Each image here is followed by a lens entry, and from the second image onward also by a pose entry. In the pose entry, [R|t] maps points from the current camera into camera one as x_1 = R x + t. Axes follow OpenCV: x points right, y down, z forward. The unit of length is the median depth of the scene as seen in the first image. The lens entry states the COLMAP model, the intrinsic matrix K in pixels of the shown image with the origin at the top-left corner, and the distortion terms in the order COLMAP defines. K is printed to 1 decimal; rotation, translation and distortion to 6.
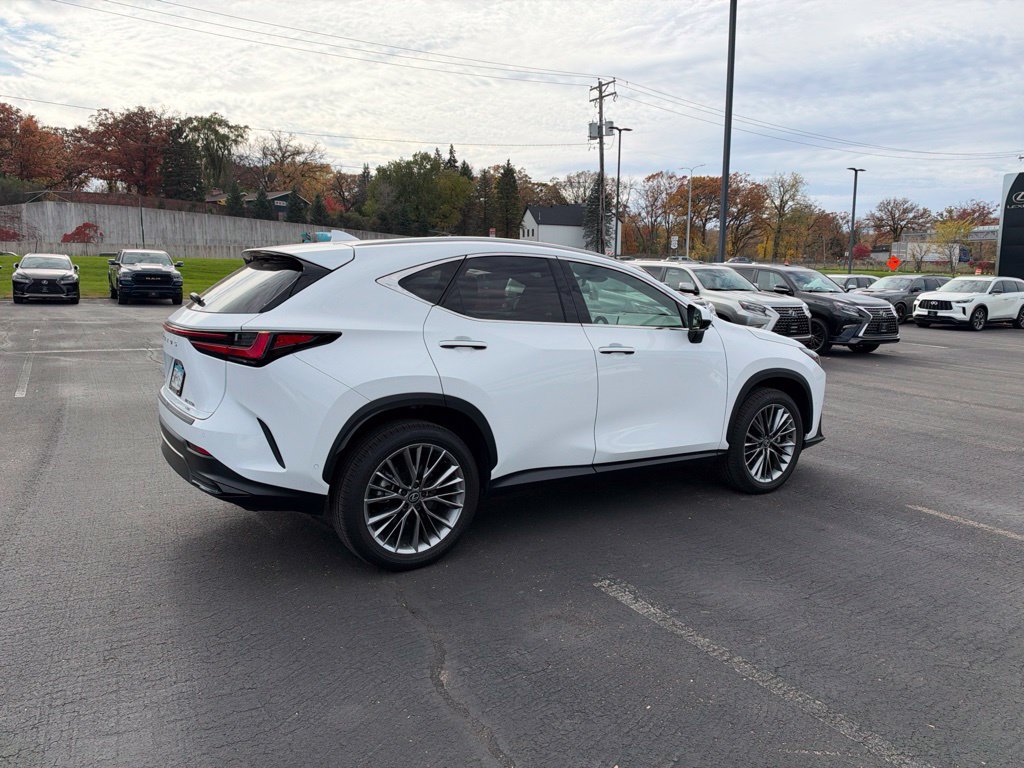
lens RADIAL K [[736.6, 0, 517.9], [0, 736.6, 378.5], [0, 0, 1]] dist [0.005104, -0.018672]
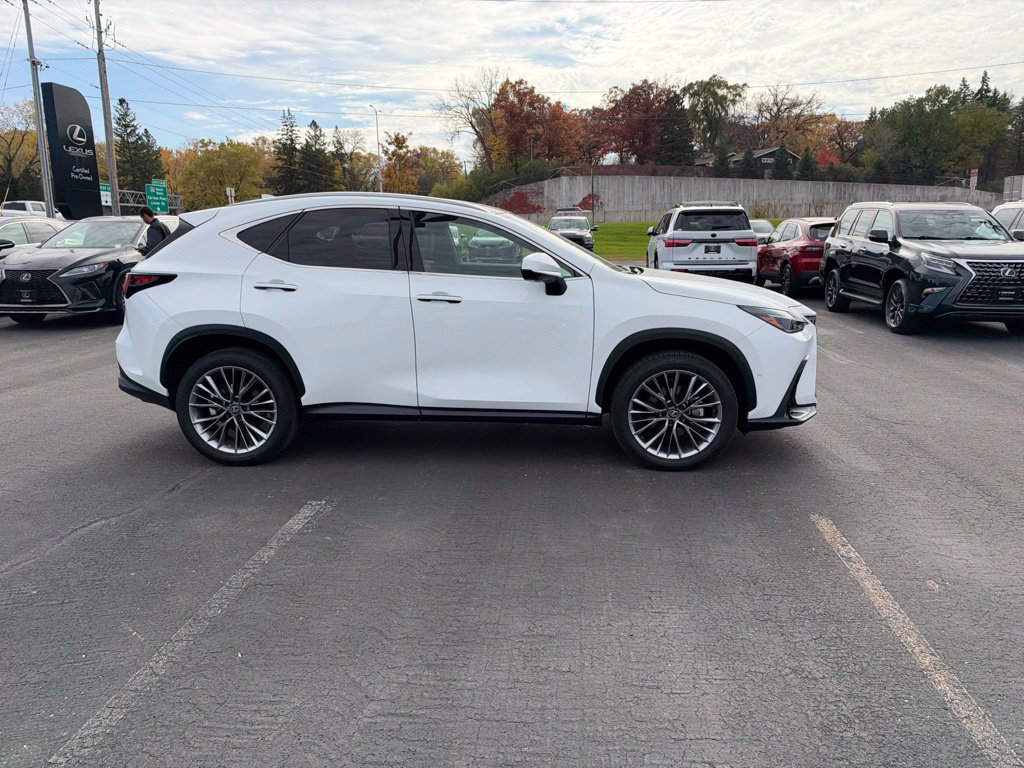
lens RADIAL K [[737.1, 0, 518.1], [0, 737.1, 385.8], [0, 0, 1]] dist [0.007315, -0.020675]
pose [[0.800230, 0.095262, -0.592078, 0.120261], [-0.058116, 0.994974, 0.081539, -0.000983], [0.596870, -0.030841, 0.801745, 0.034136]]
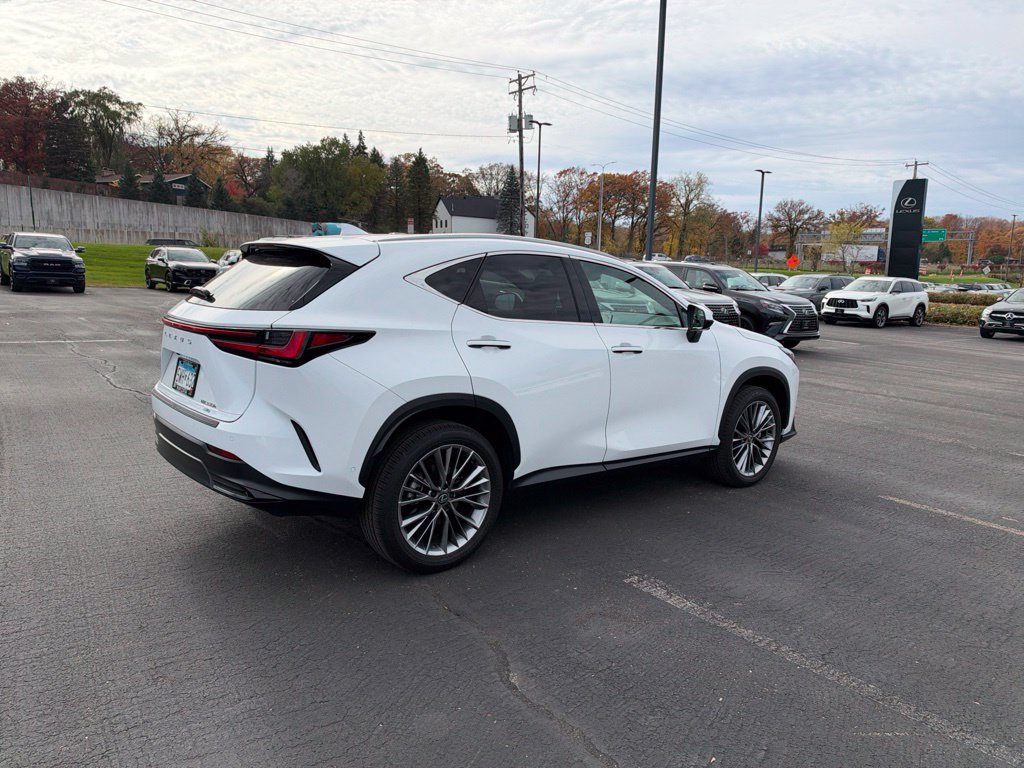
lens RADIAL K [[737.1, 0, 518.1], [0, 737.1, 385.8], [0, 0, 1]] dist [0.007315, -0.020675]
pose [[0.992700, -0.001143, 0.120608, -0.019498], [-0.001217, 0.999809, 0.019486, -0.001124], [-0.120607, -0.019491, 0.992509, 0.001322]]
